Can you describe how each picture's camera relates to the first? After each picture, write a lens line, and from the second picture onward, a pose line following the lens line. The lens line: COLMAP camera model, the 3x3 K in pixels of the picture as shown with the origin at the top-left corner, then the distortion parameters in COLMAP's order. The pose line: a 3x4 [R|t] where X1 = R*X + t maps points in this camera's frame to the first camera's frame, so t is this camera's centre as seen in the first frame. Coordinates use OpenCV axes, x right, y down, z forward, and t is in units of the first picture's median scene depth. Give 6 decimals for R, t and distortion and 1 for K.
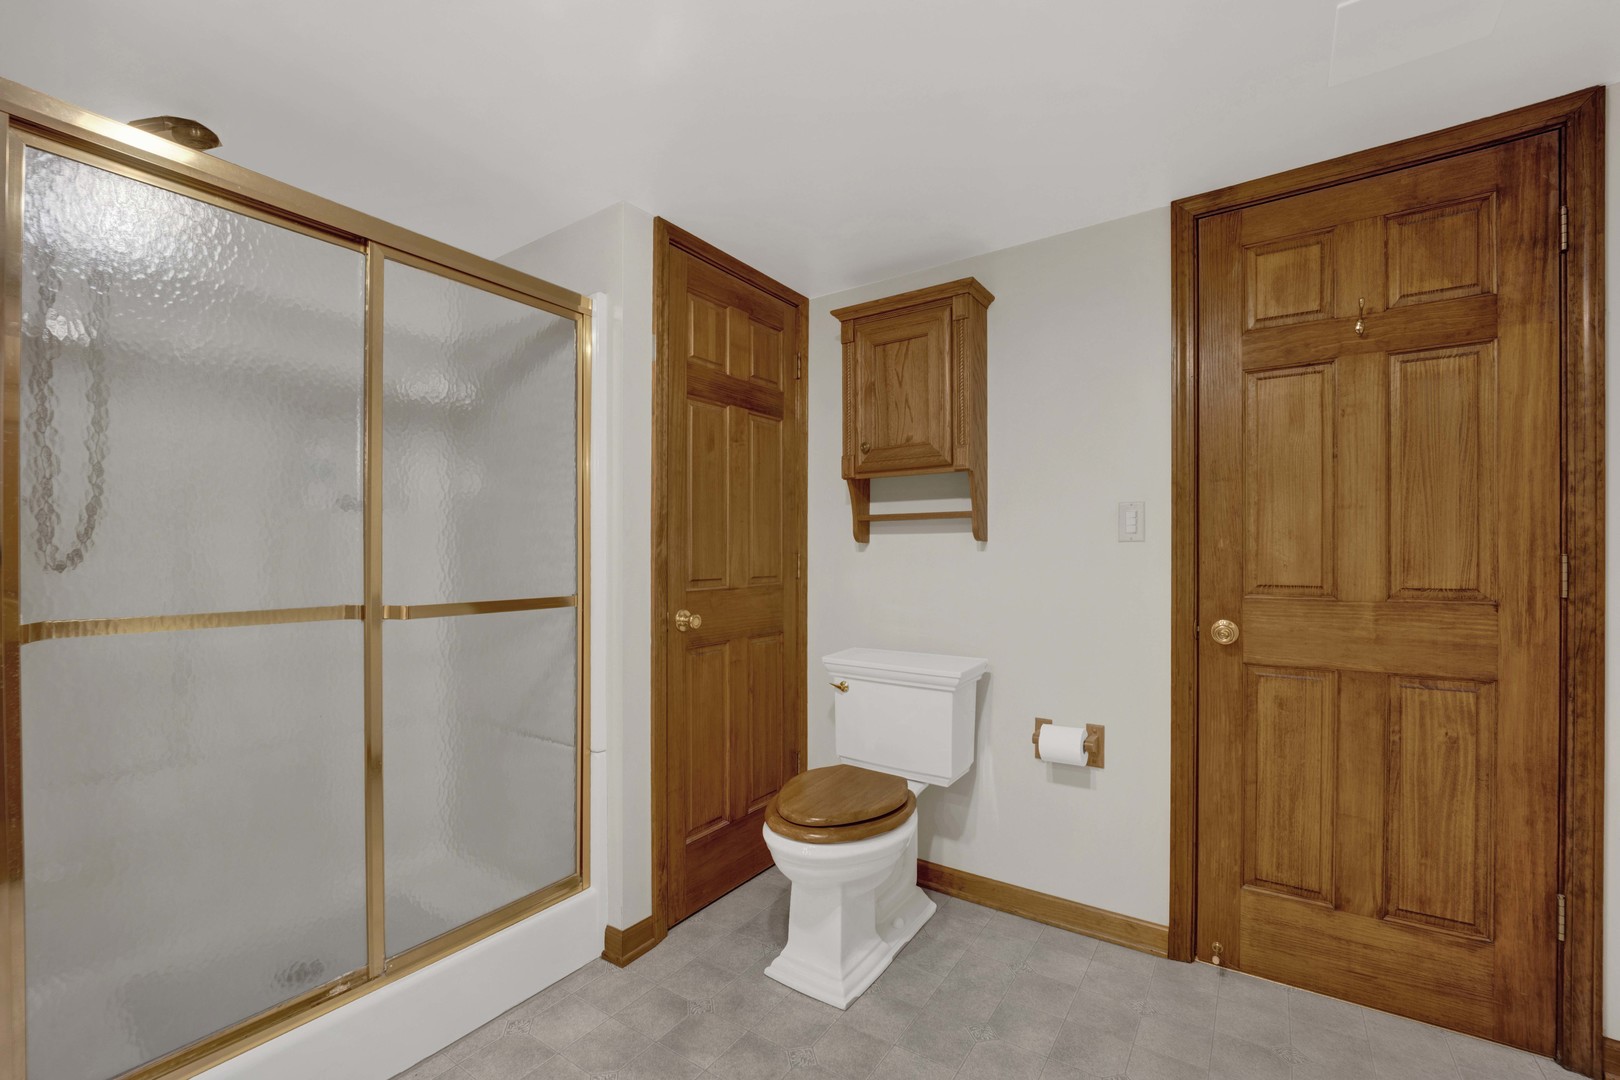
lens RADIAL K [[678.8, 0, 804.5], [0, 678.8, 550.3], [0, 0, 1]] dist [-0.021351, -0.000901]
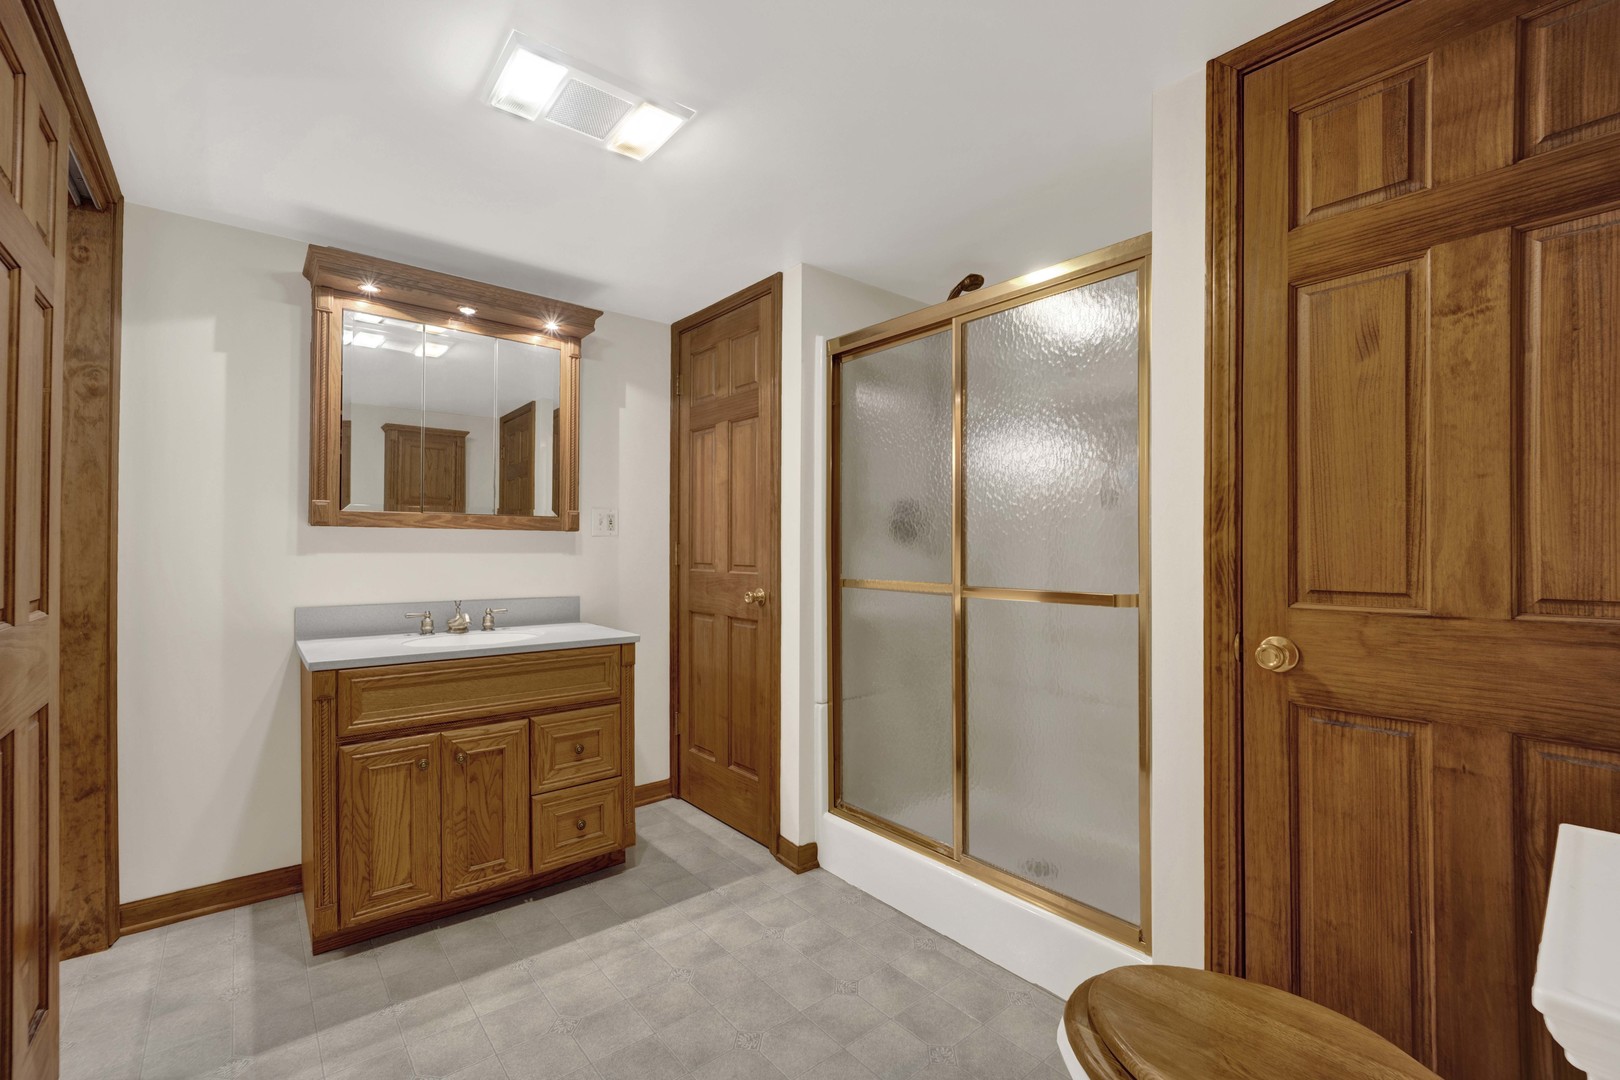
lens RADIAL K [[678.8, 0, 820.4], [0, 678.8, 537.2], [0, 0, 1]] dist [-0.021351, -0.000901]
pose [[-0.279103, -0.021005, -0.960032, 0.493025], [-0.005082, 0.999779, -0.020398, 0.011587], [0.960248, -0.000814, -0.279148, 0.726454]]
